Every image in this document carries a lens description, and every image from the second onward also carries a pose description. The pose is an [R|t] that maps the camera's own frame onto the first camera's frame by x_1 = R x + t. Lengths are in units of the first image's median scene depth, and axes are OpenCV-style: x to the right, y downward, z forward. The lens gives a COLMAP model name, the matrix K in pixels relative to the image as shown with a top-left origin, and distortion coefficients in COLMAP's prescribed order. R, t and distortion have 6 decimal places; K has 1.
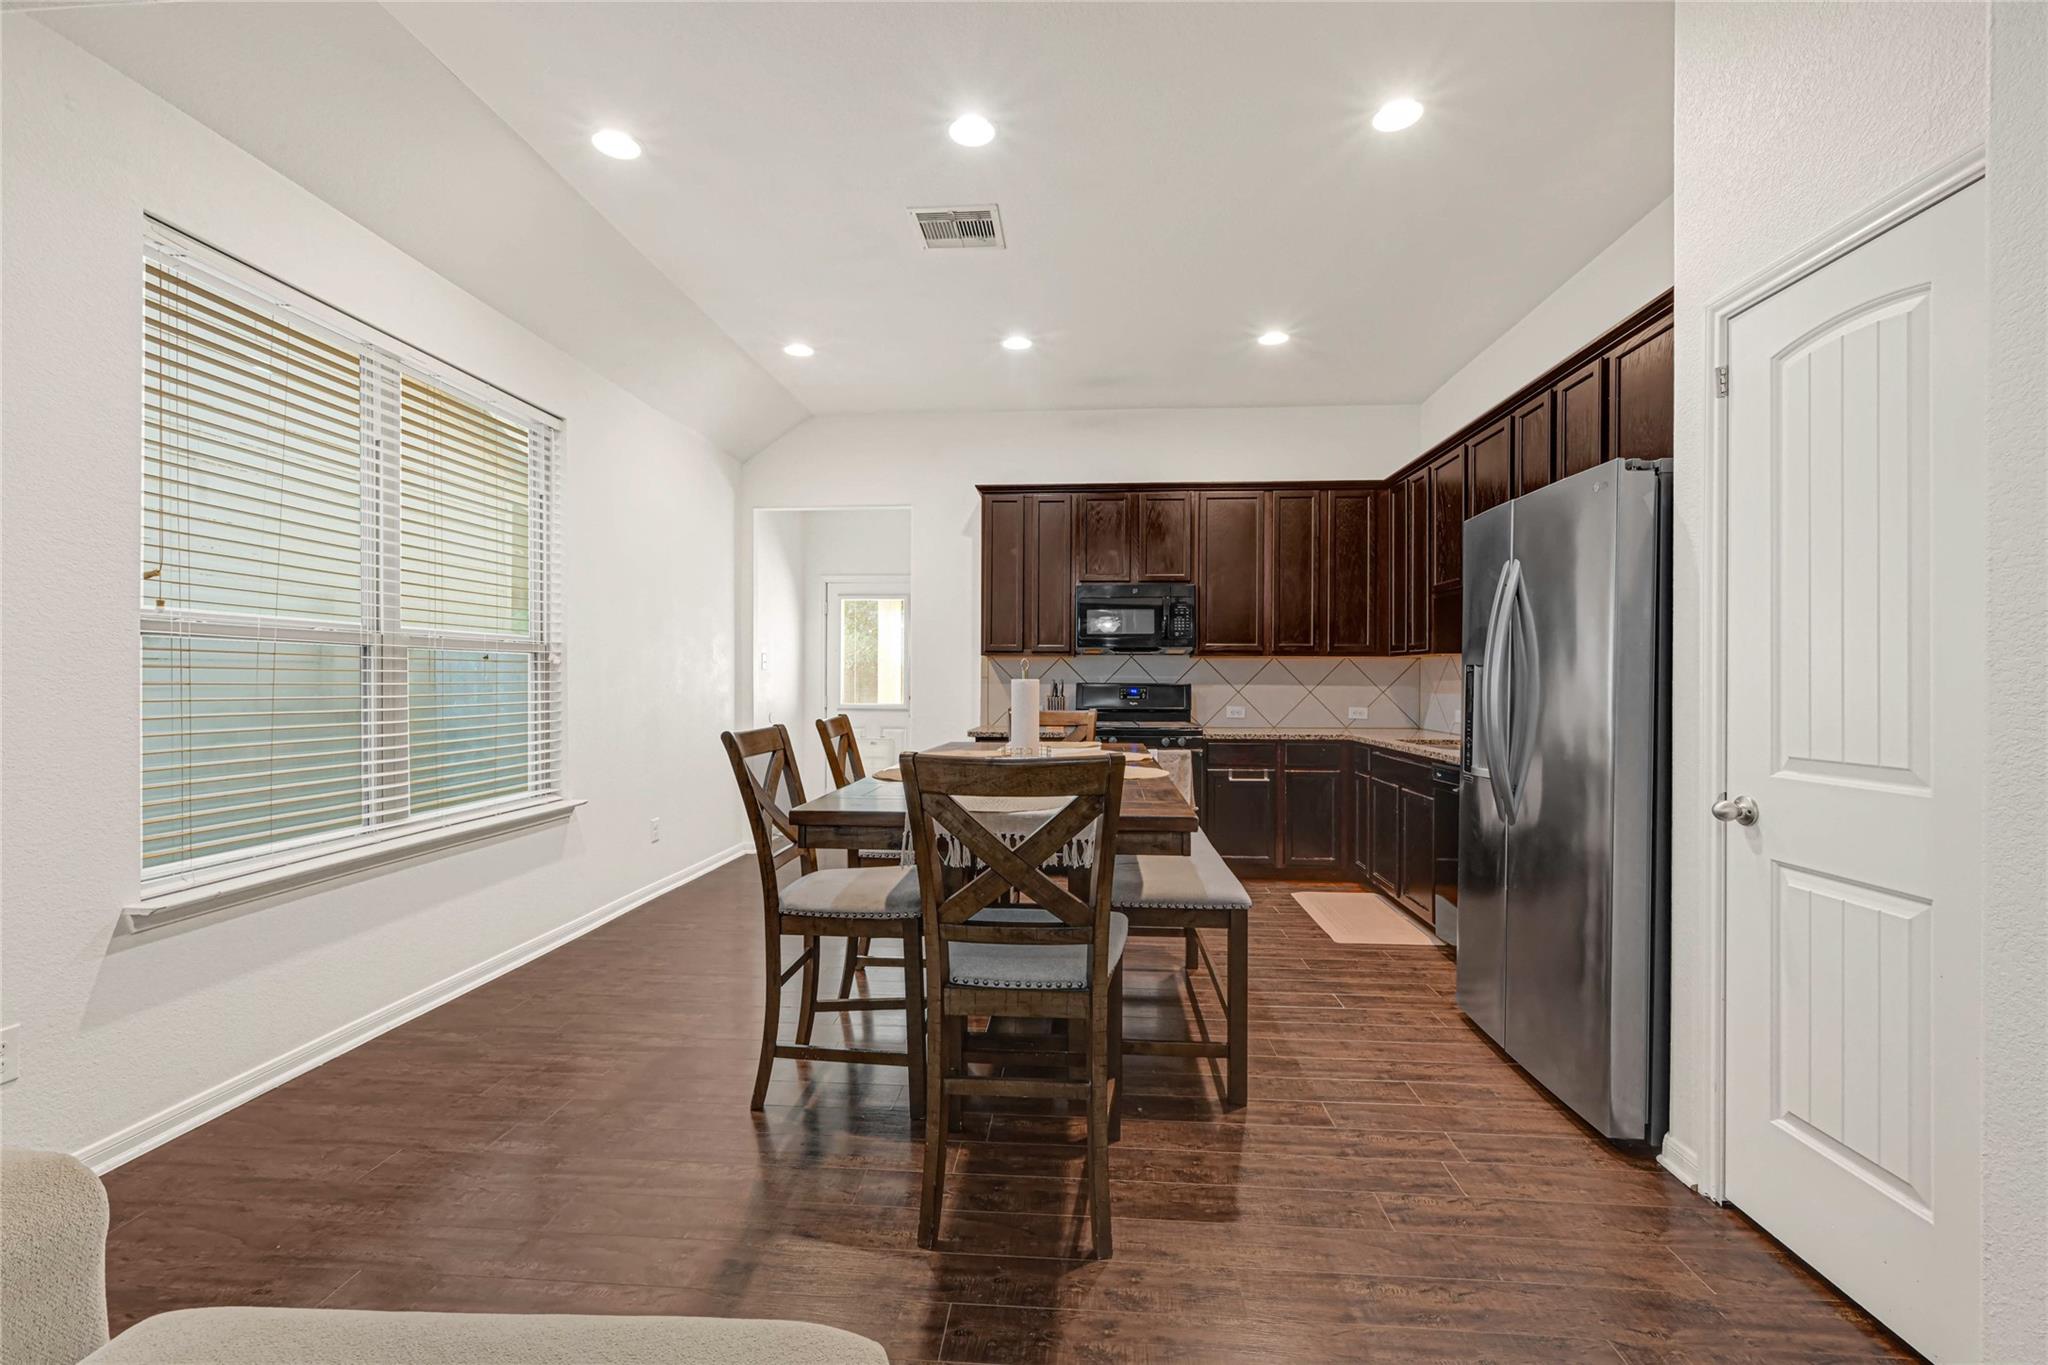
lens RADIAL K [[857.1, 0, 1024.0], [0, 857.1, 682.5], [0, 0, 1]] dist [-0.000686, 0.000065]
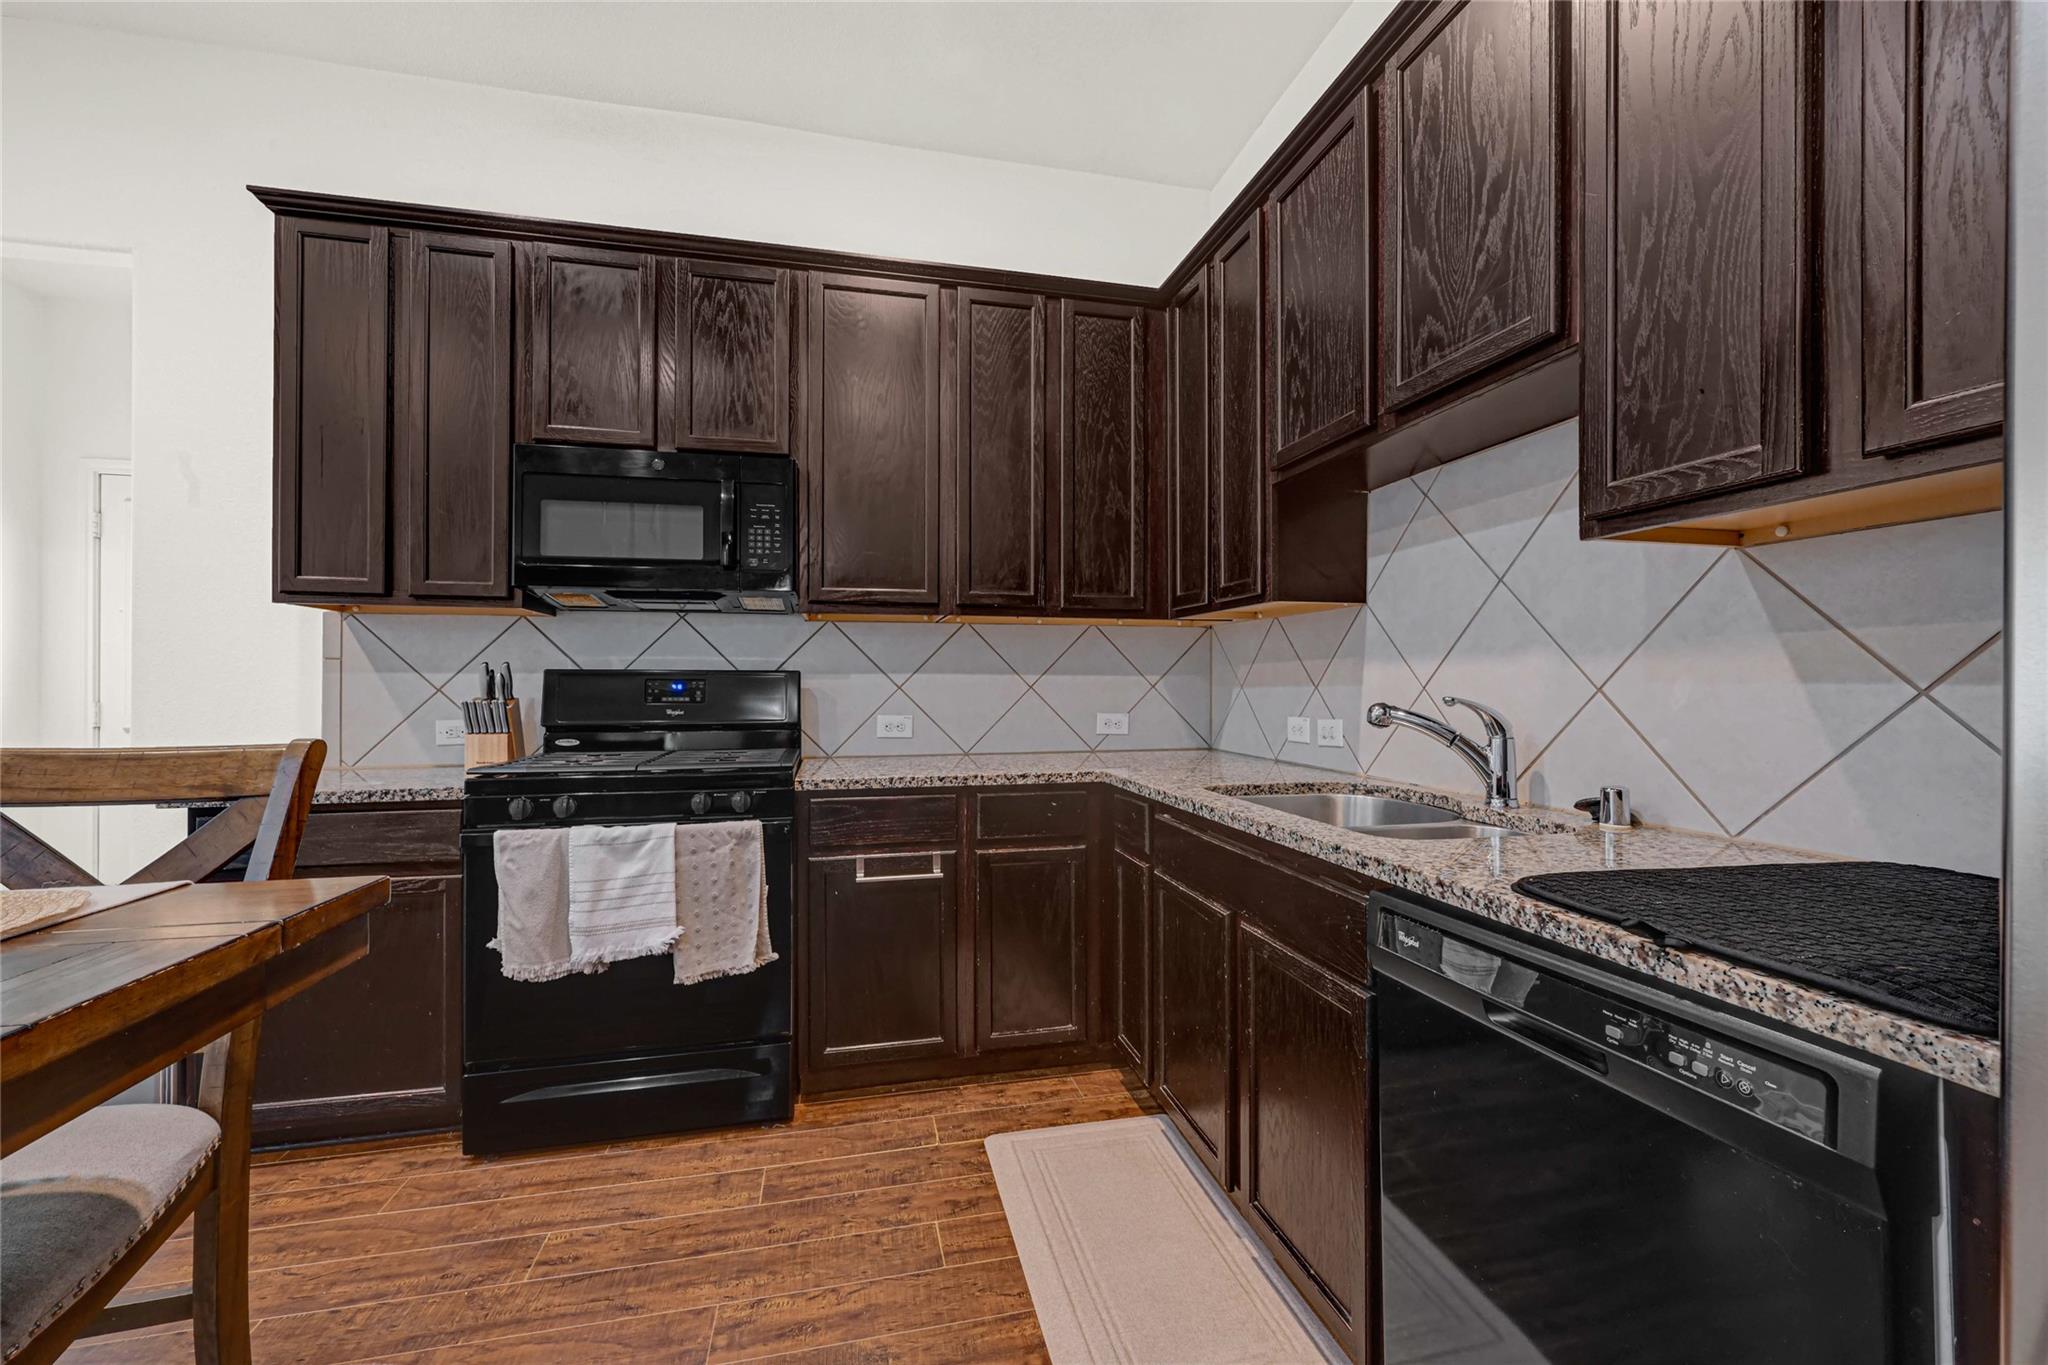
lens RADIAL K [[825.6, 0, 1024.0], [0, 825.6, 682.5], [0, 0, 1]] dist [0.000188, -0.000082]
pose [[0.956842, -0.002842, 0.290596, 0.188395], [0.004416, 0.999979, -0.004762, 0.011500], [-0.290576, 0.005840, 0.956834, 0.530889]]
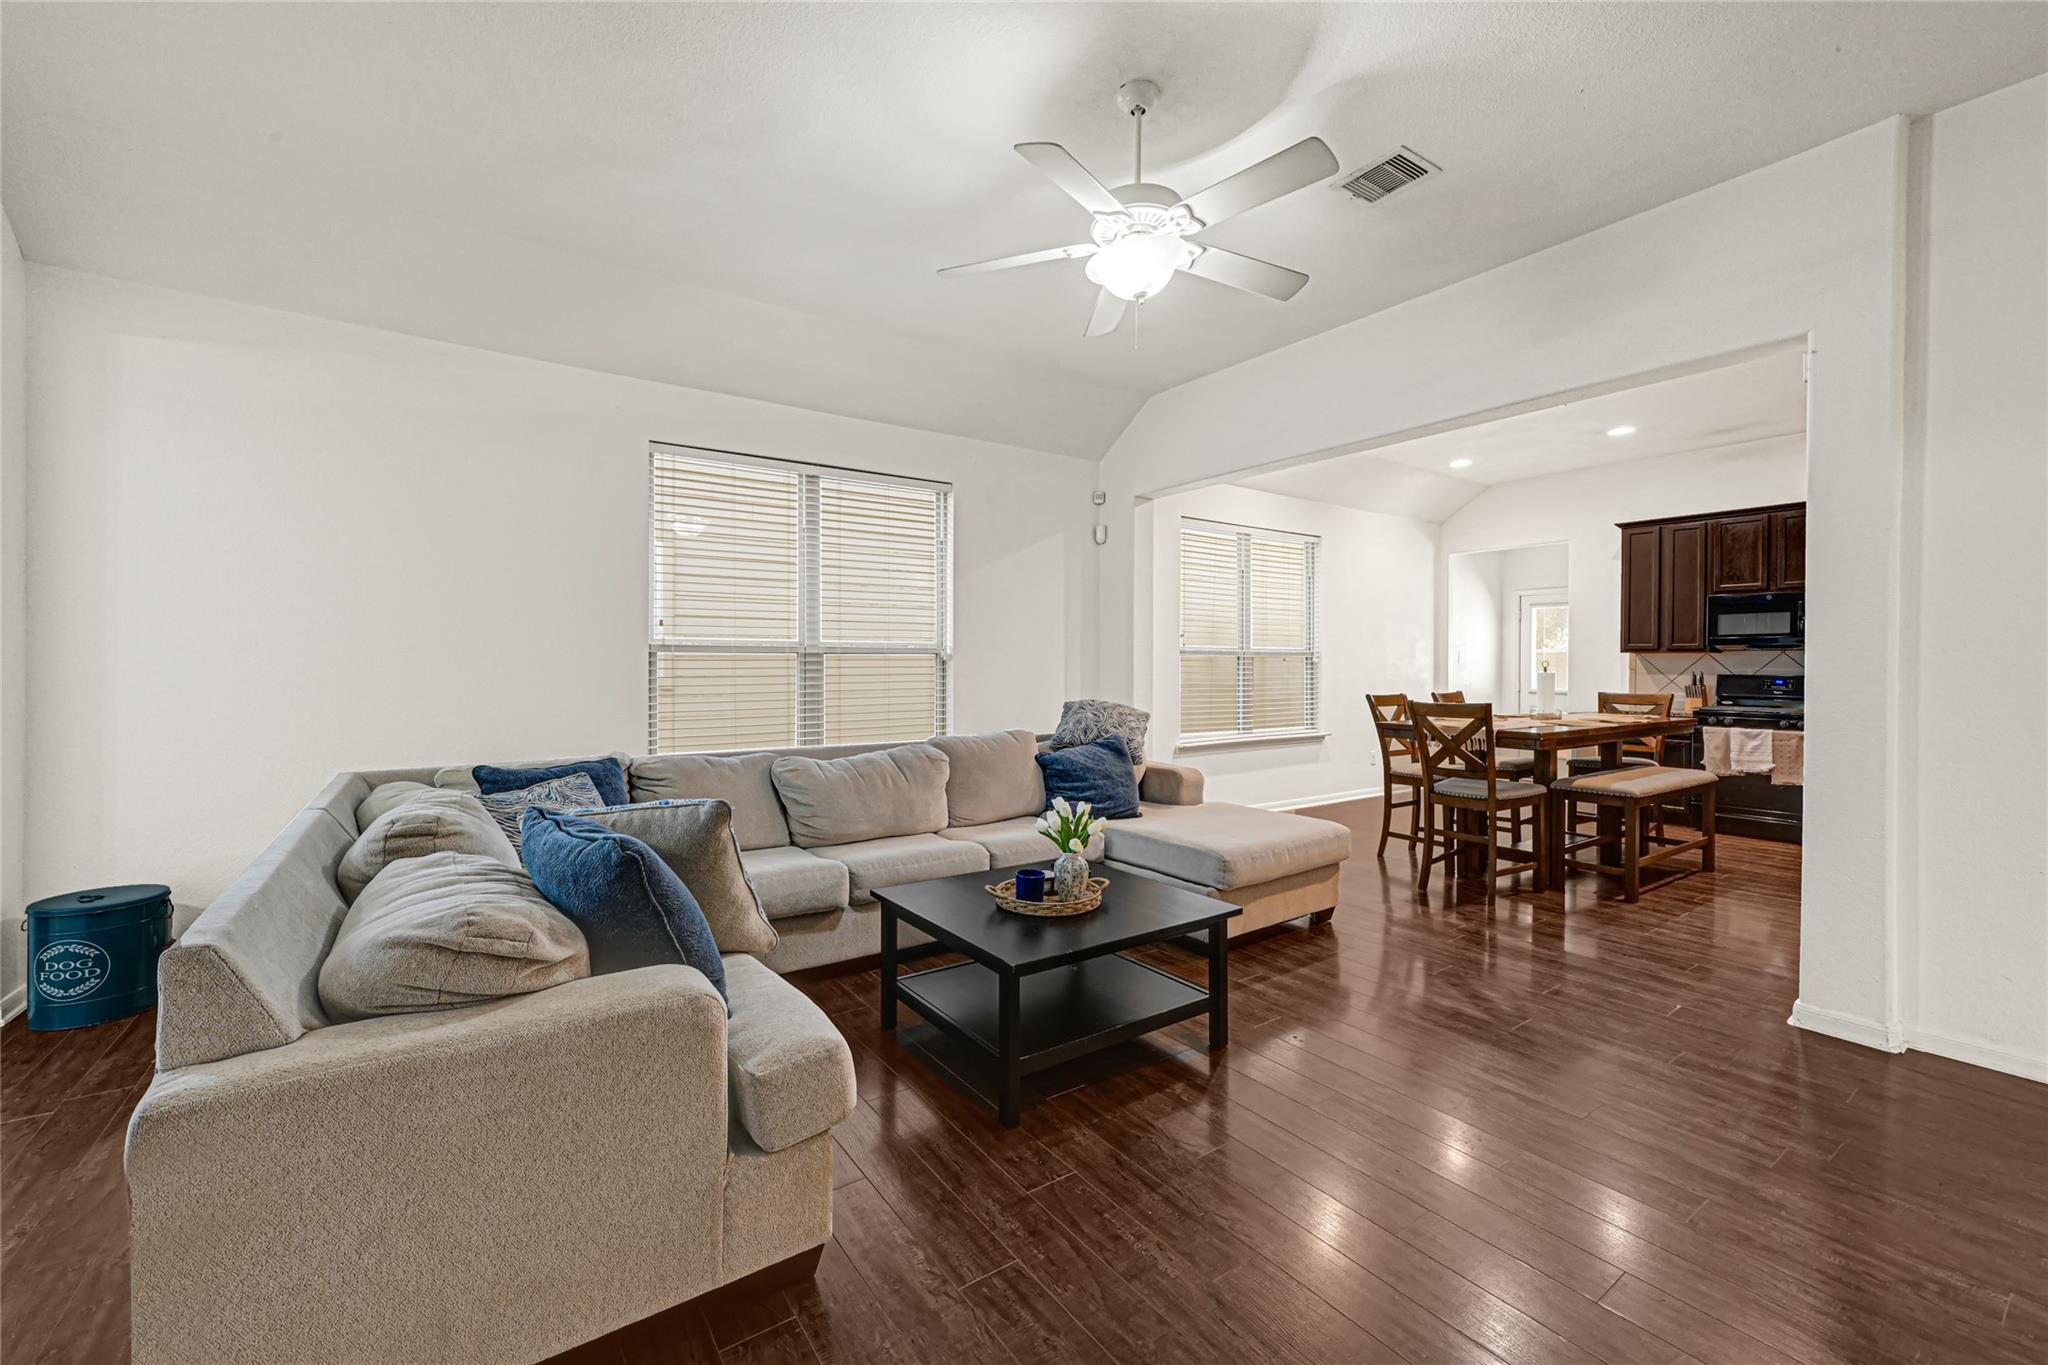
lens RADIAL K [[828.0, 0, 1024.9], [0, 828.0, 670.5], [0, 0, 1]] dist [-0.000422, -0.000059]
pose [[0.632467, 0.005147, -0.774570, 0.368509], [-0.002998, 0.999987, 0.004196, -0.007063], [0.774582, -0.000332, 0.632474, -0.527627]]
